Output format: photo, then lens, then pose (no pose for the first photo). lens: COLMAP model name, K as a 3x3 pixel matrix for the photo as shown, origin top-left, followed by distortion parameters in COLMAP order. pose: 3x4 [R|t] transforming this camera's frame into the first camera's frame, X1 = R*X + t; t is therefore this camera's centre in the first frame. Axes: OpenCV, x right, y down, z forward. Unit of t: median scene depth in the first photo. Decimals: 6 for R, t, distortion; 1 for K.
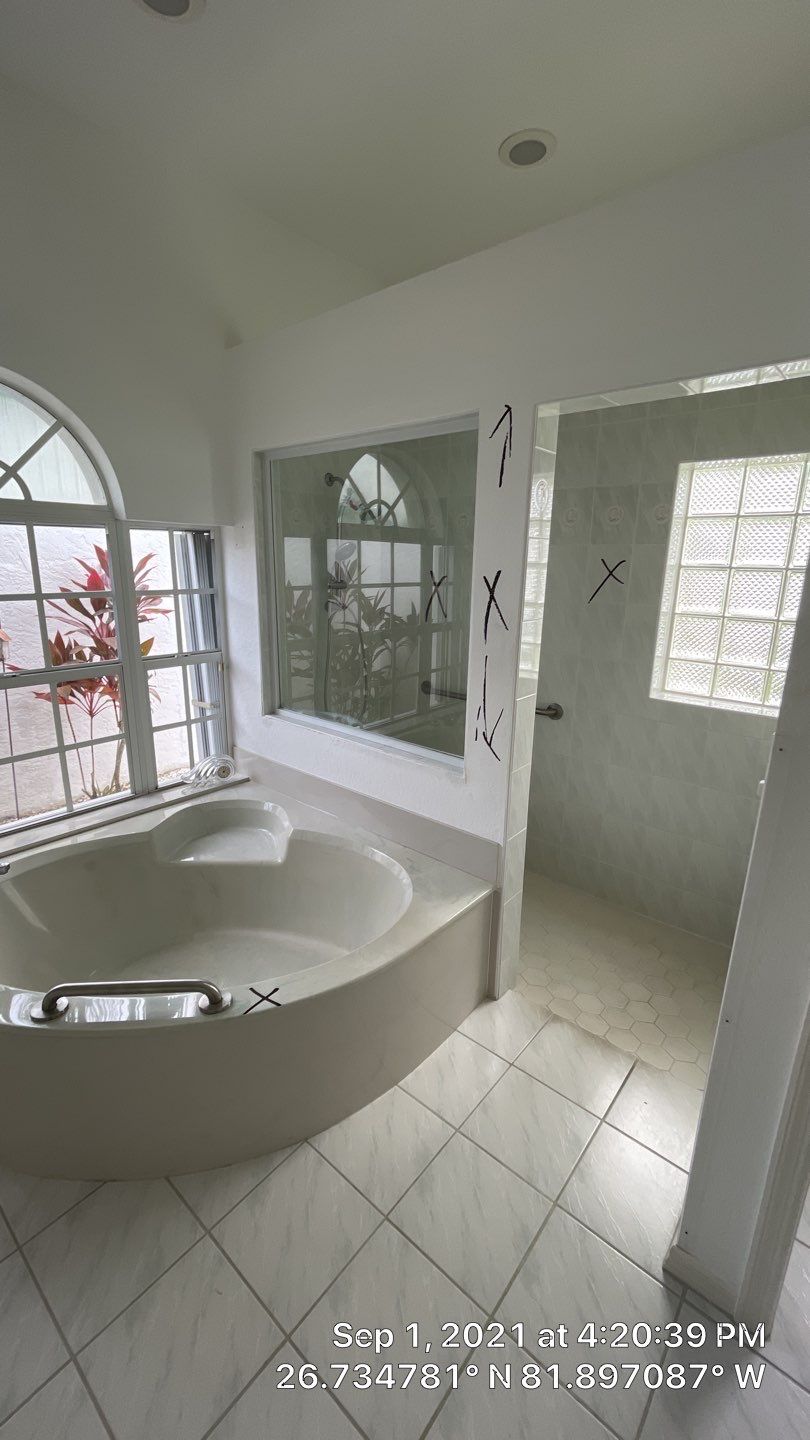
lens RADIAL K [[583.4, 0, 406.3], [0, 583.4, 714.3], [0, 0, 1]] dist [-0.005379, 0.000717]
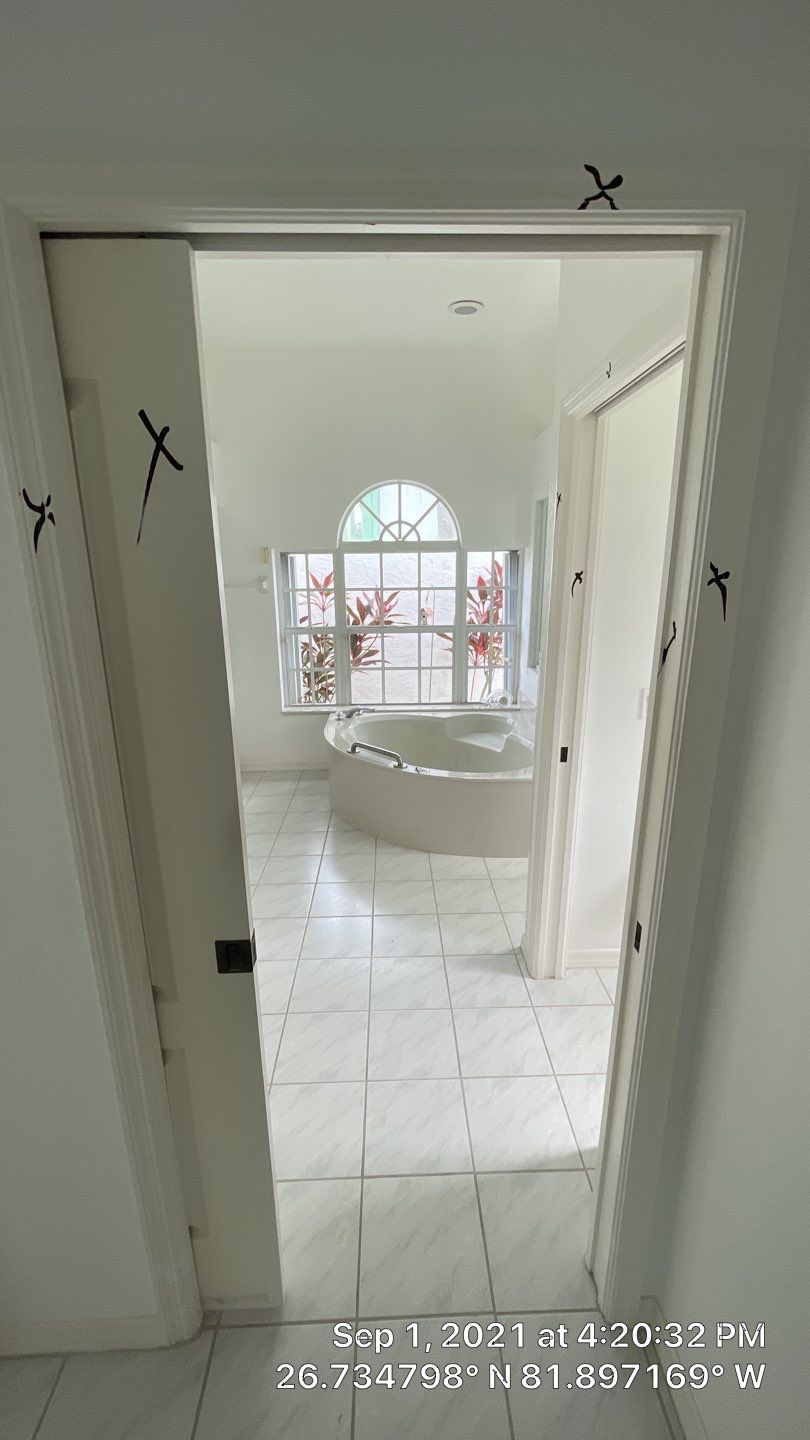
lens RADIAL K [[591.1, 0, 405.0], [0, 591.1, 720.0], [0, 0, 1]] dist [0.021728, 0.000122]
pose [[0.664401, 0.173175, -0.727036, 0.801511], [-0.172407, 0.982061, 0.076365, 0.084016], [0.727218, 0.074609, 0.682339, -0.347000]]
